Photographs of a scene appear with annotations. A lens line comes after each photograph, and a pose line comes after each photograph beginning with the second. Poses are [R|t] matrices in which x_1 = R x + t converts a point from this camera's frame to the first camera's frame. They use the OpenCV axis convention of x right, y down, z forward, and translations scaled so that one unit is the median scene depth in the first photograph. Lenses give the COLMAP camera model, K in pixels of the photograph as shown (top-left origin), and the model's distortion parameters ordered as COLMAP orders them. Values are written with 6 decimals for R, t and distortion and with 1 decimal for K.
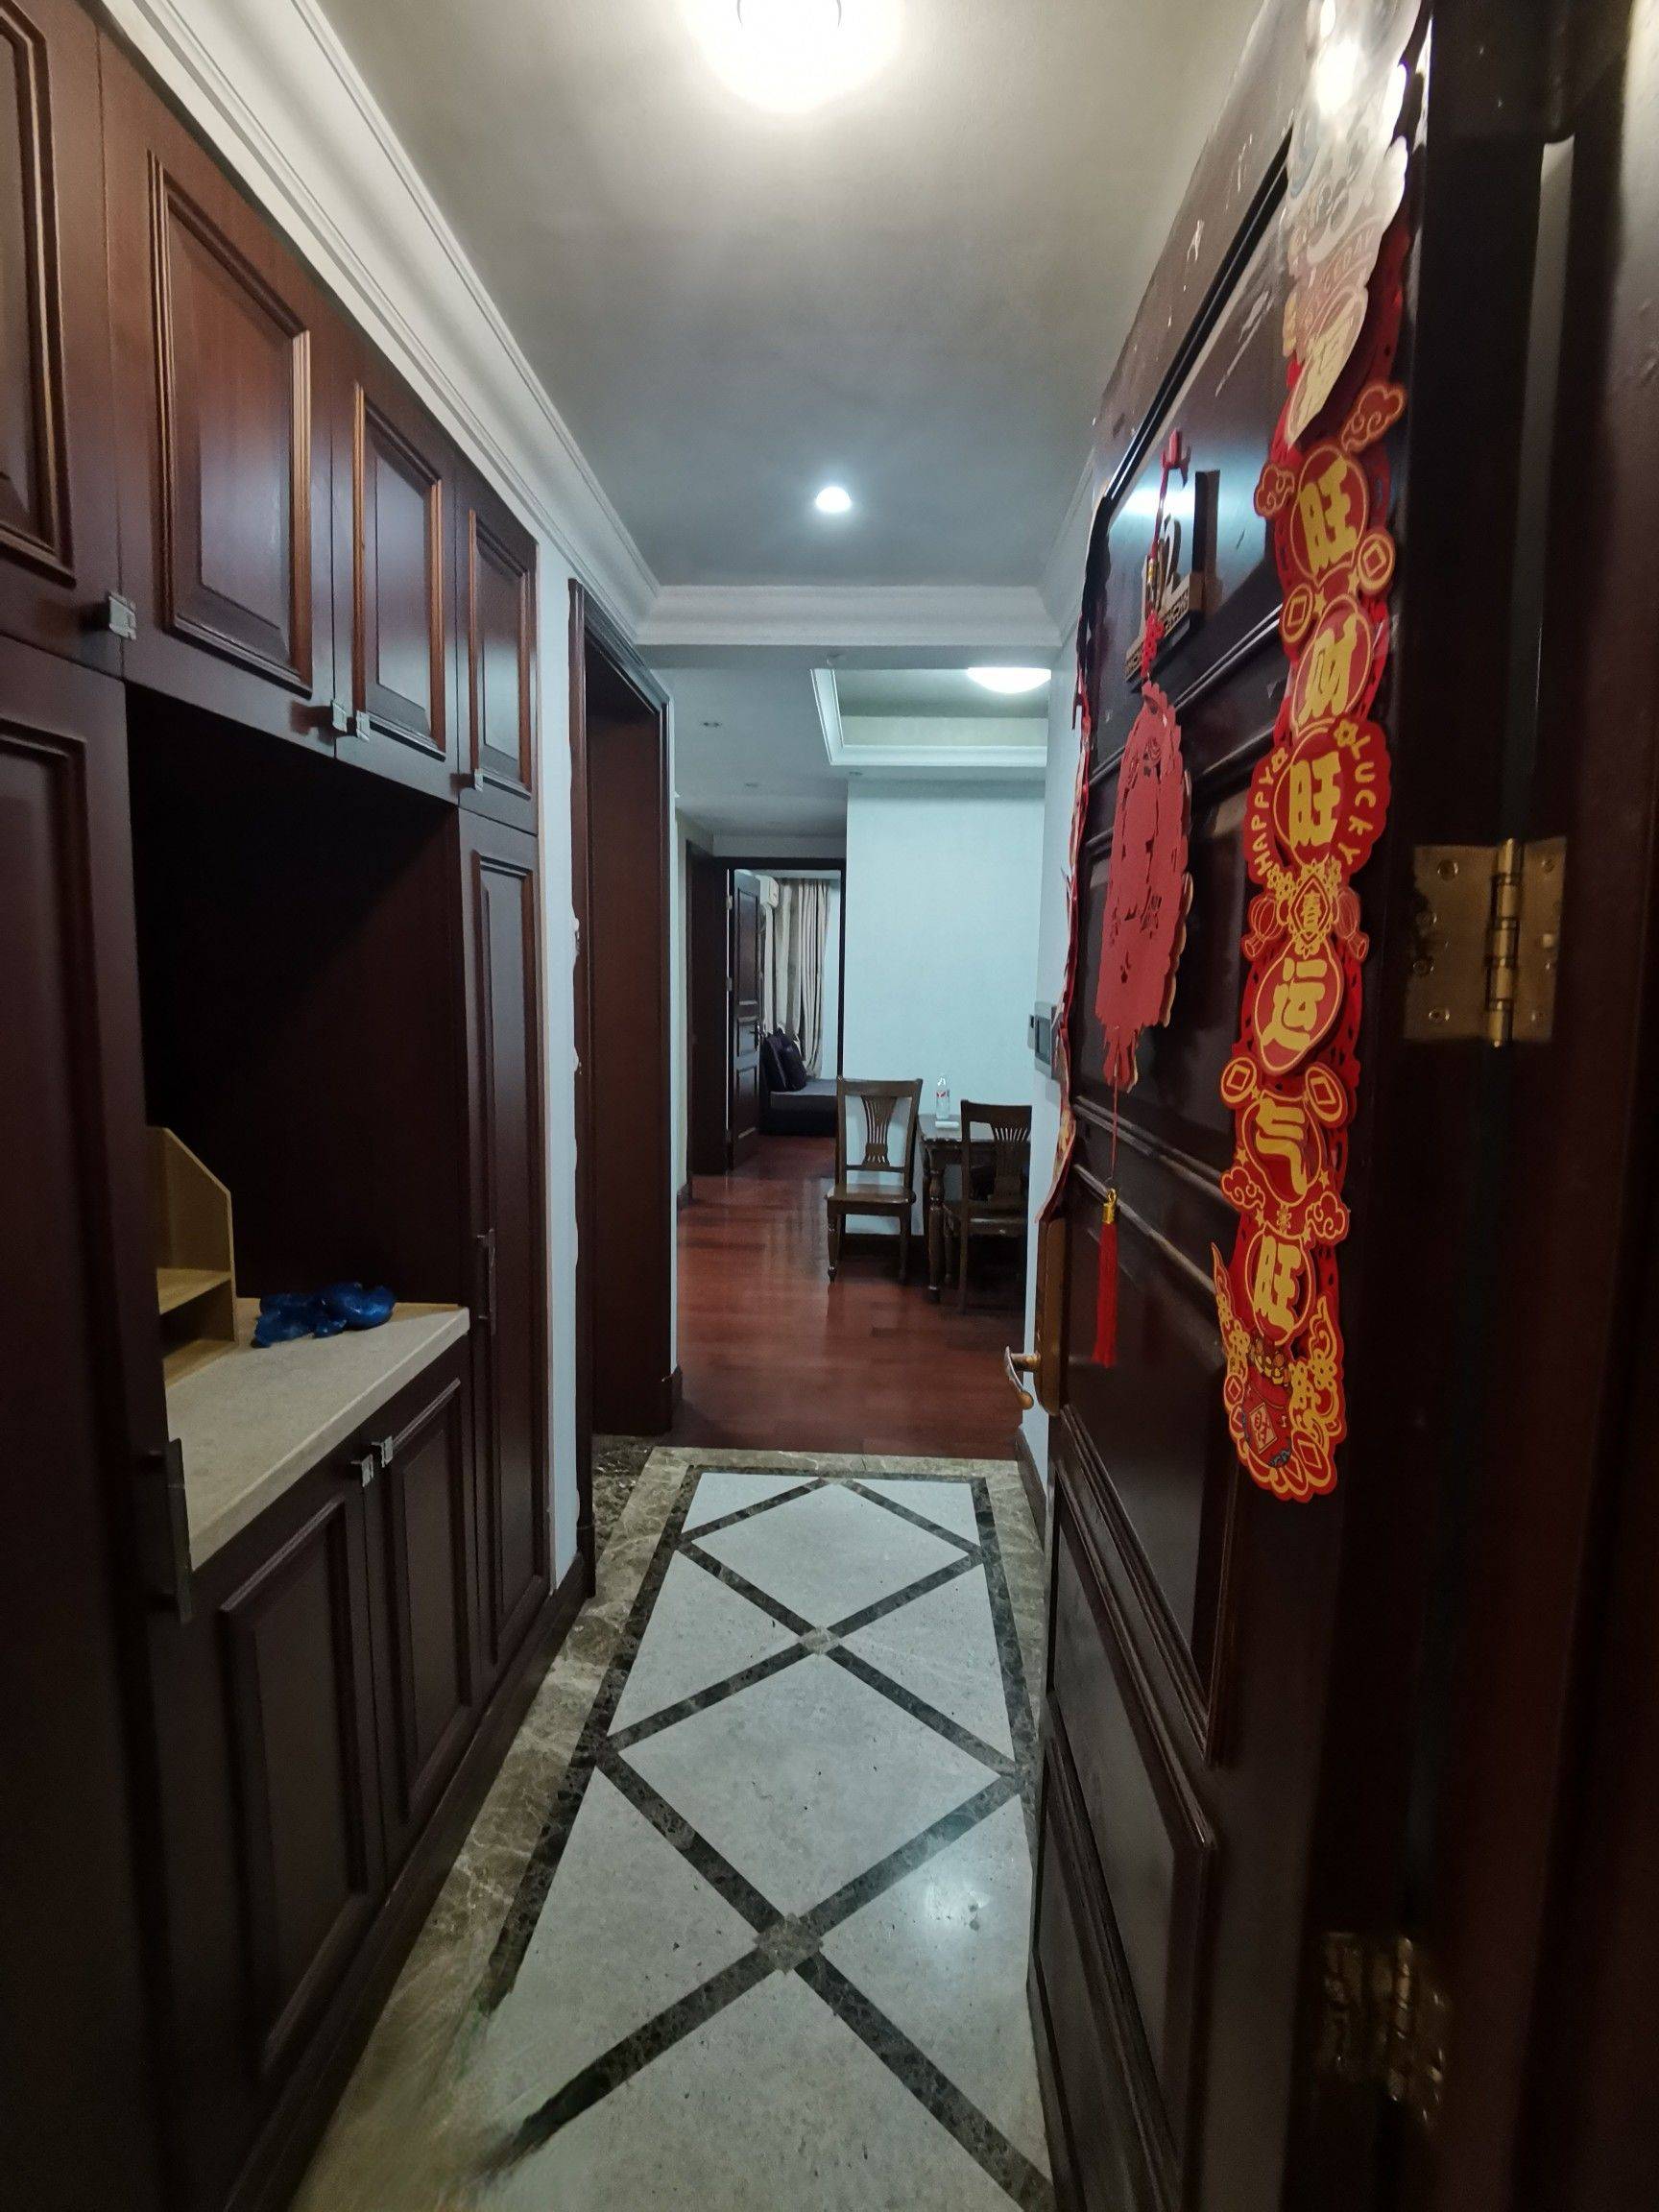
lens RADIAL K [[1098.3, 0, 828.7], [0, 1098.3, 1100.2], [0, 0, 1]] dist [-0.030799, -0.000503]
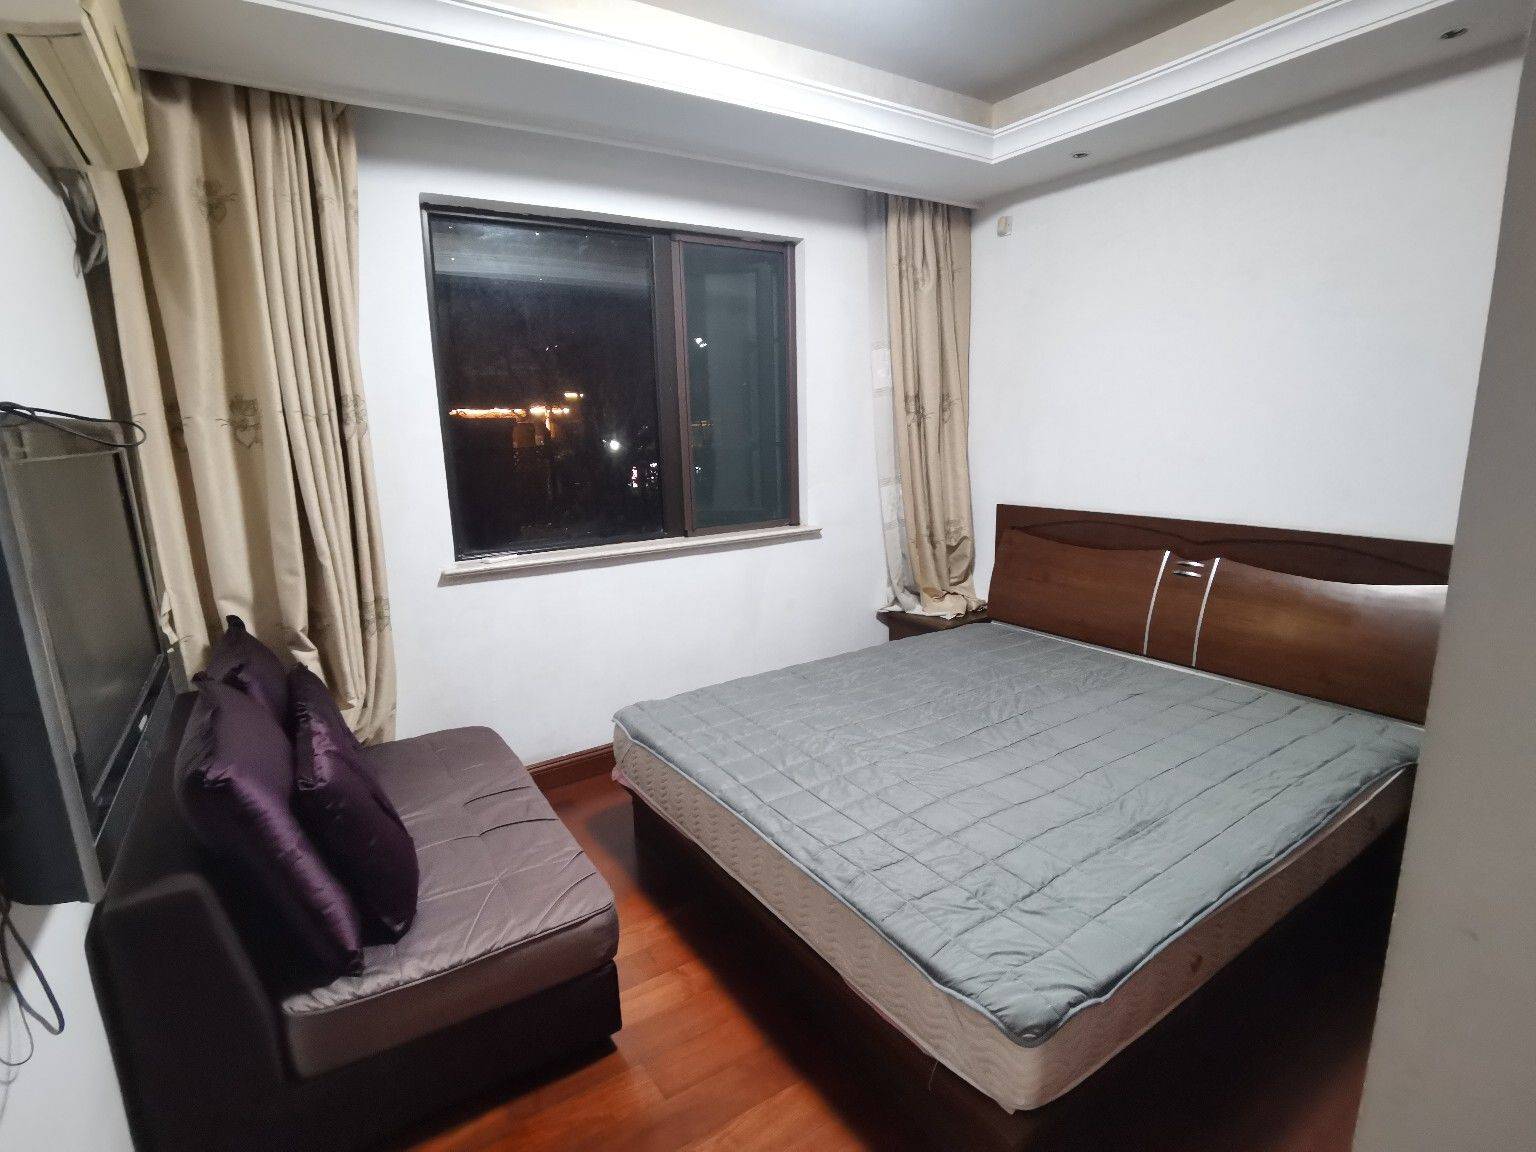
lens RADIAL K [[762.7, 0, 771.5], [0, 762.7, 570.7], [0, 0, 1]] dist [-0.030799, -0.000503]
pose [[0.809676, -0.152721, 0.566657, -0.077088], [0.112719, 0.988039, 0.105228, -0.161854], [-0.575950, -0.021327, 0.817207, 1.469340]]
